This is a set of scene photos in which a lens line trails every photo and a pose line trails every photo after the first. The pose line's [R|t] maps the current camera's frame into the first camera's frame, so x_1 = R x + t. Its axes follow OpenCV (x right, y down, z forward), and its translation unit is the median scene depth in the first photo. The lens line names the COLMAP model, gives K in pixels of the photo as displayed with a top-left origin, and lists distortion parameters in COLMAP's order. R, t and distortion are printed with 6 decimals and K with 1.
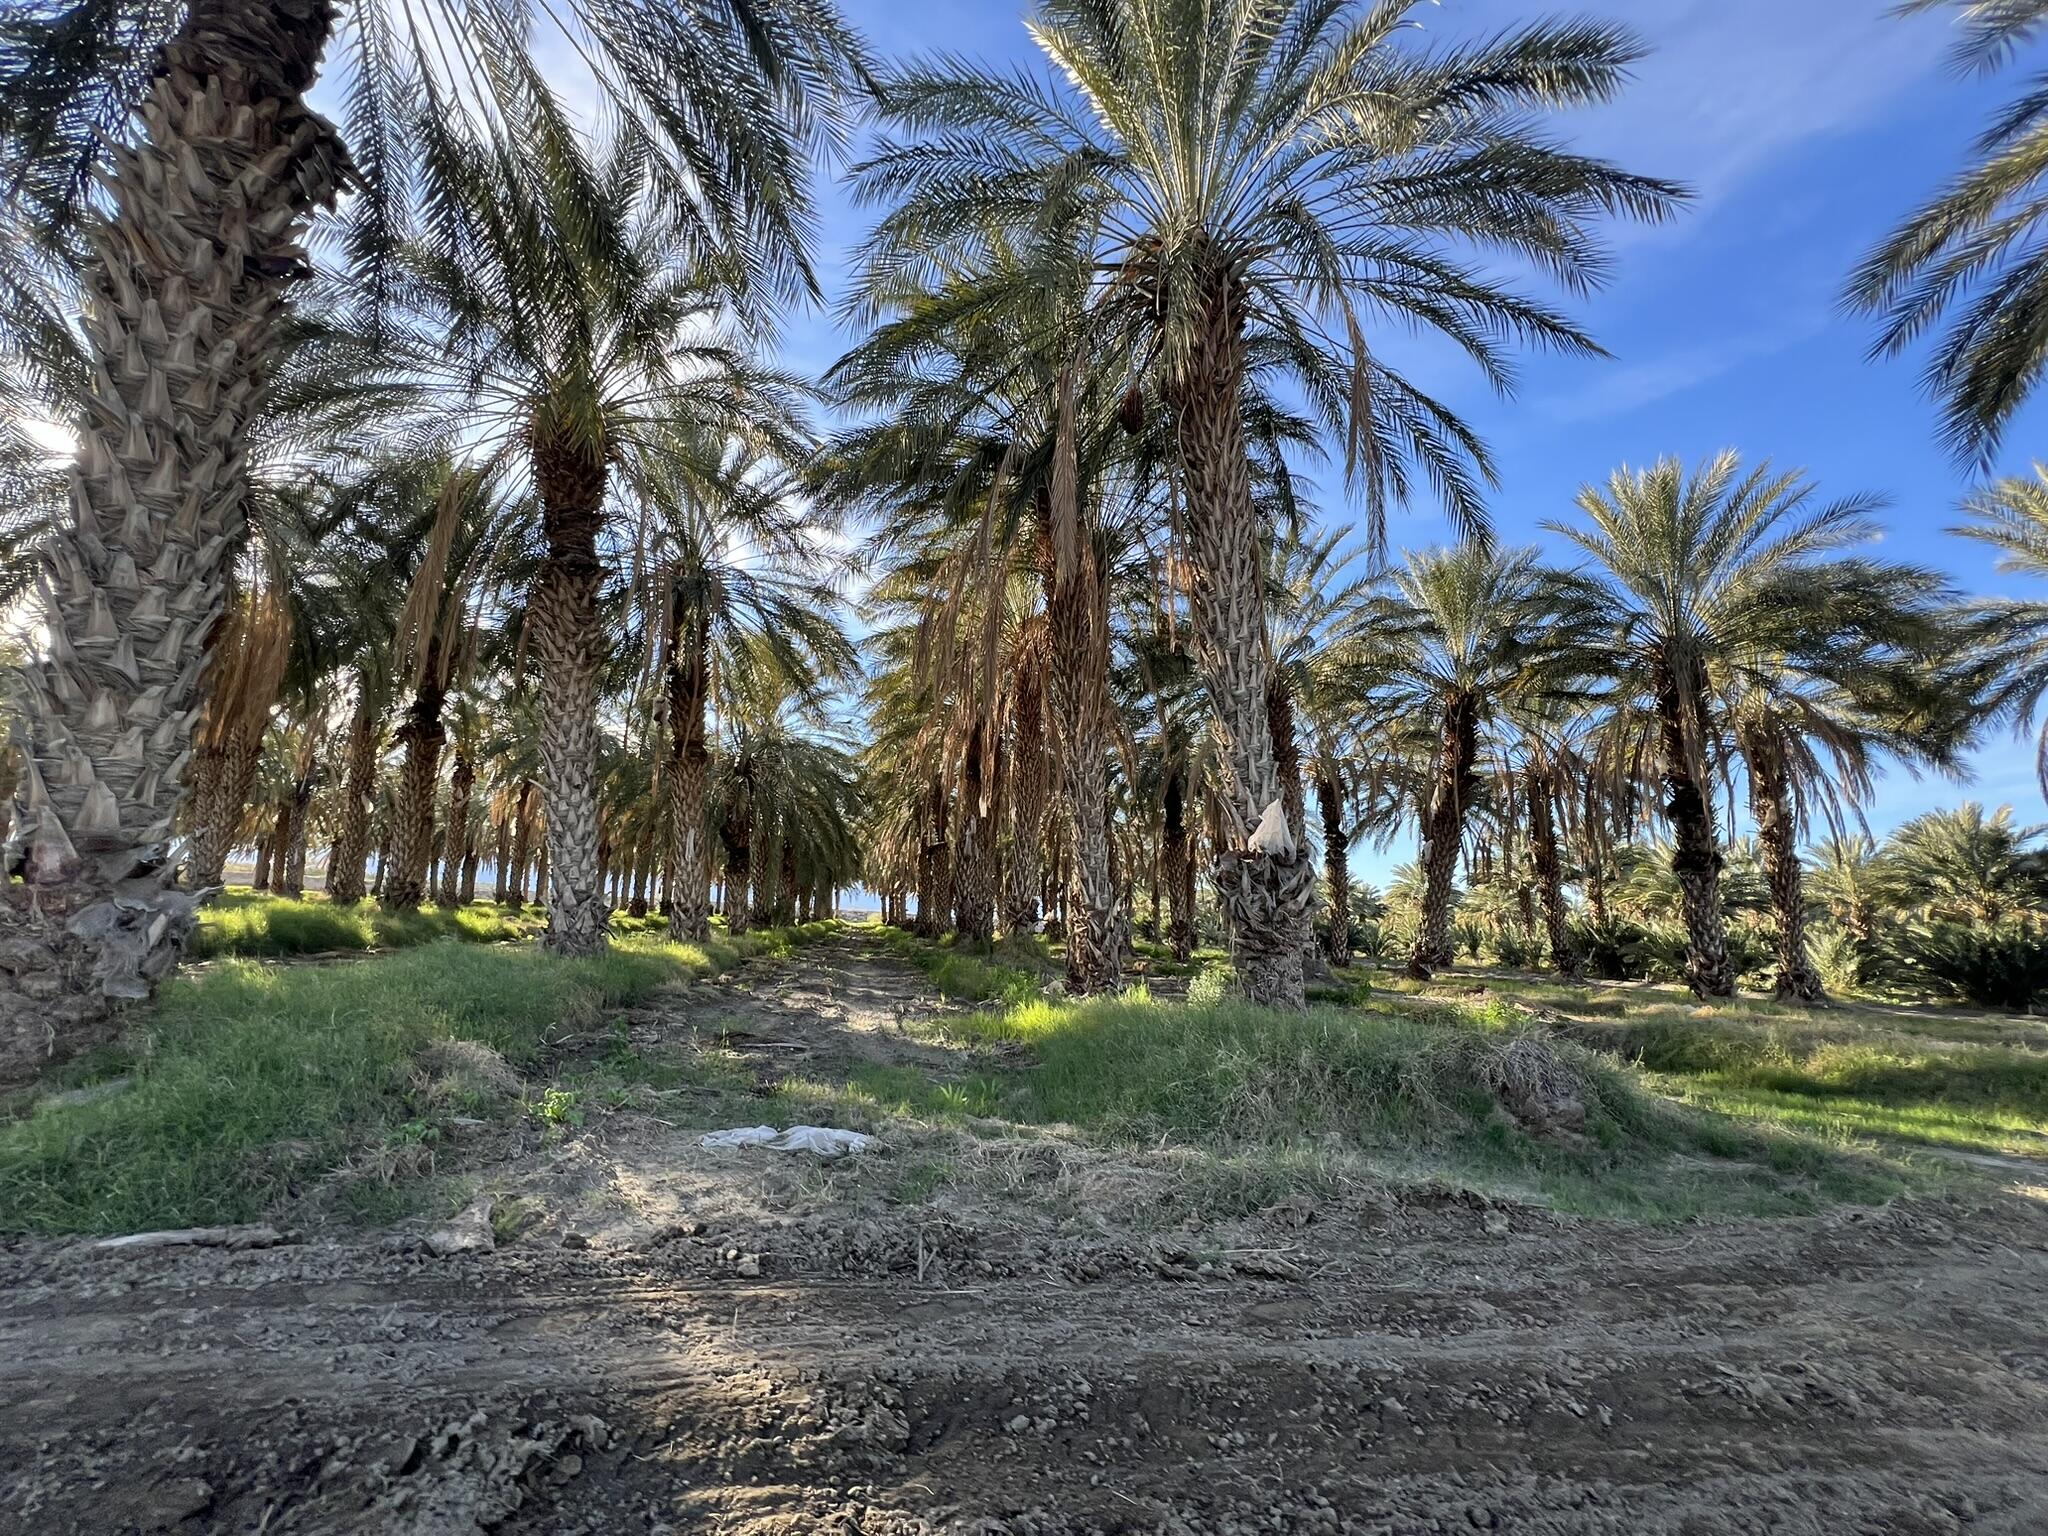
lens RADIAL K [[821.2, 0, 1020.0], [0, 821.2, 759.1], [0, 0, 1]] dist [-0.001705, 0.000352]
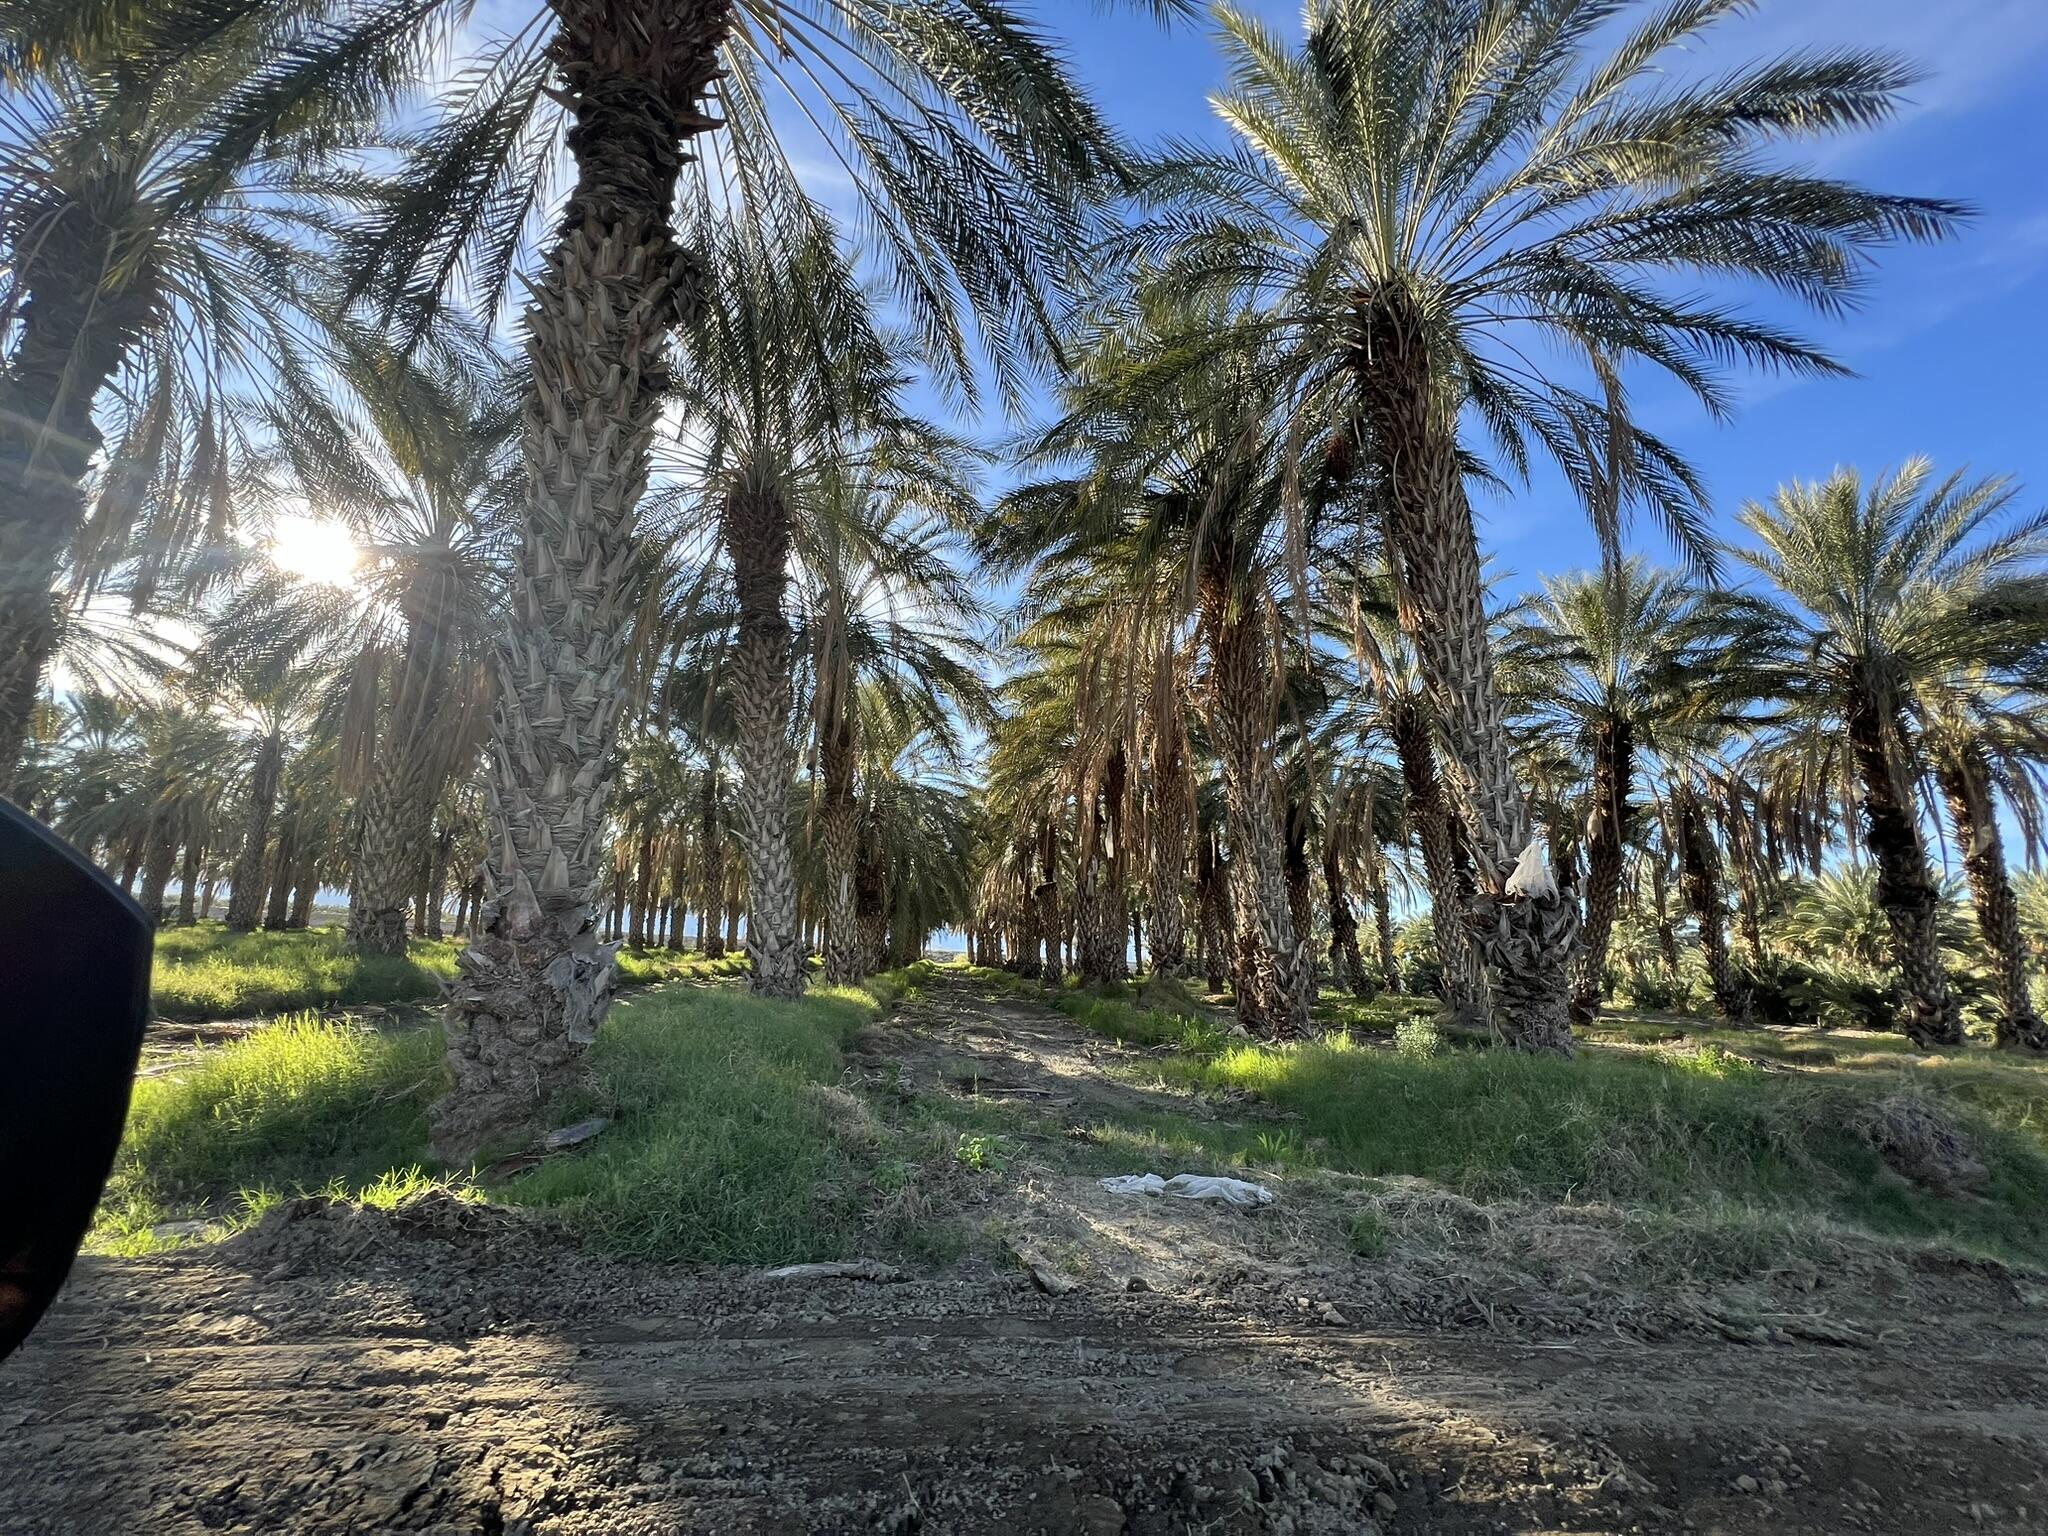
lens RADIAL K [[821.2, 0, 1024.1], [0, 821.2, 761.1], [0, 0, 1]] dist [-0.001705, 0.000352]
pose [[0.995932, -0.023251, -0.087053, -0.158217], [0.019442, 0.998827, -0.044350, -0.011289], [0.087982, 0.042477, 0.995216, -0.025636]]
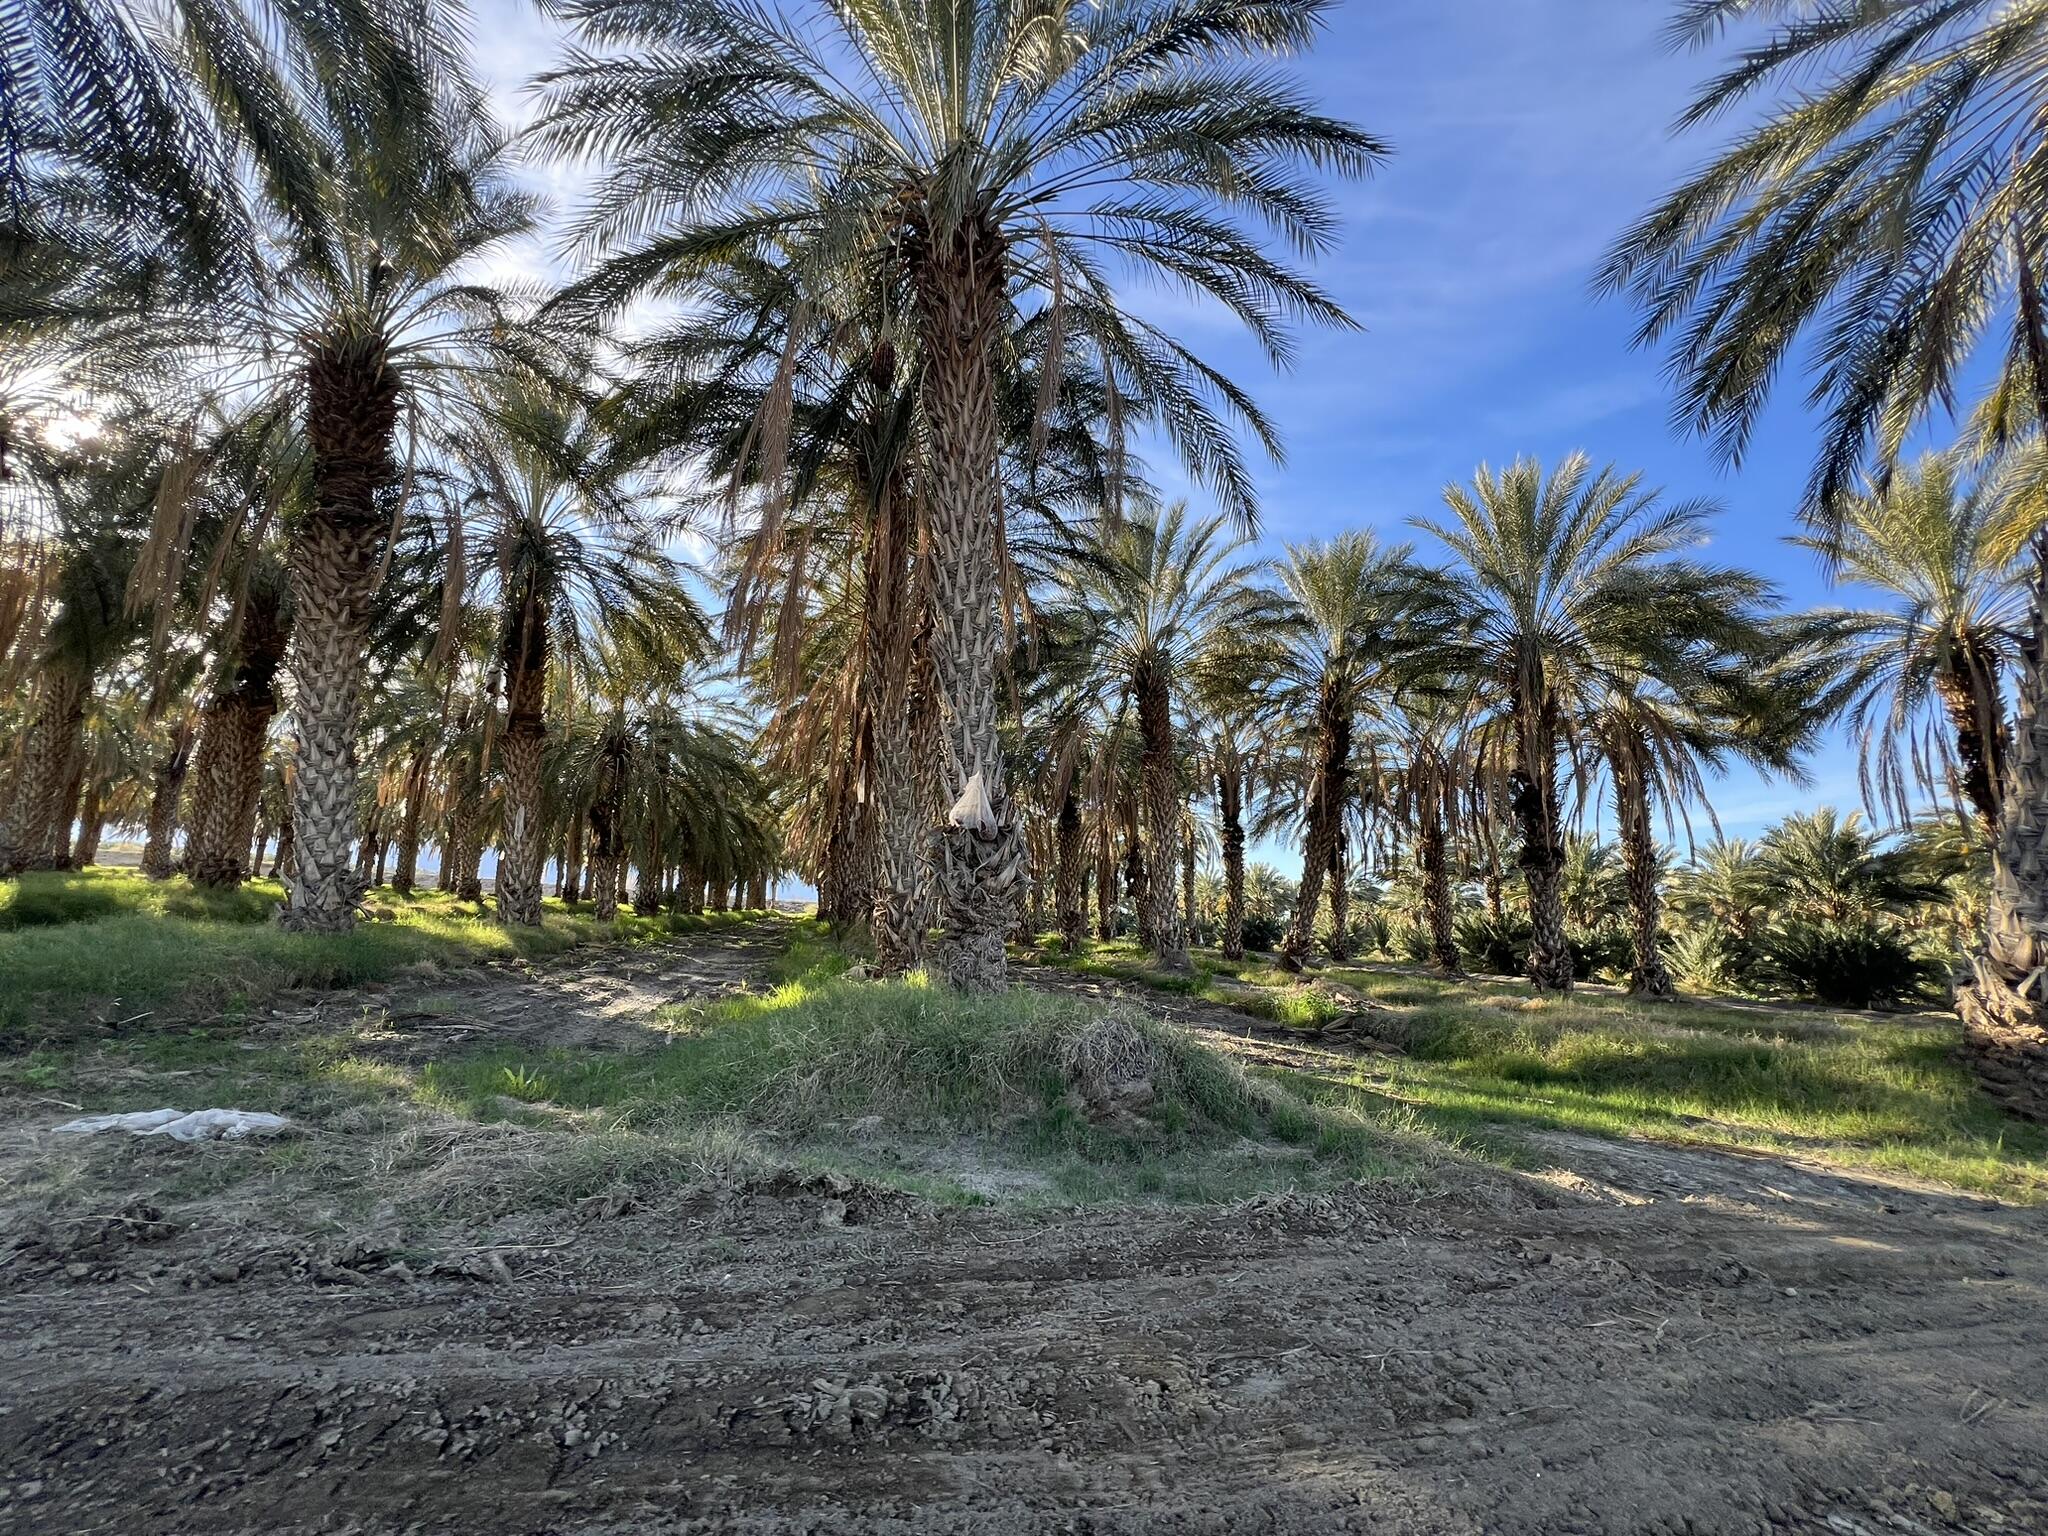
lens RADIAL K [[821.2, 0, 1014.7], [0, 821.2, 760.3], [0, 0, 1]] dist [-0.001705, 0.000352]
pose [[0.998450, 0.021228, 0.051442, 0.231430], [-0.021700, 0.999727, 0.008628, 0.020375], [-0.051245, -0.009731, 0.998639, 0.034705]]
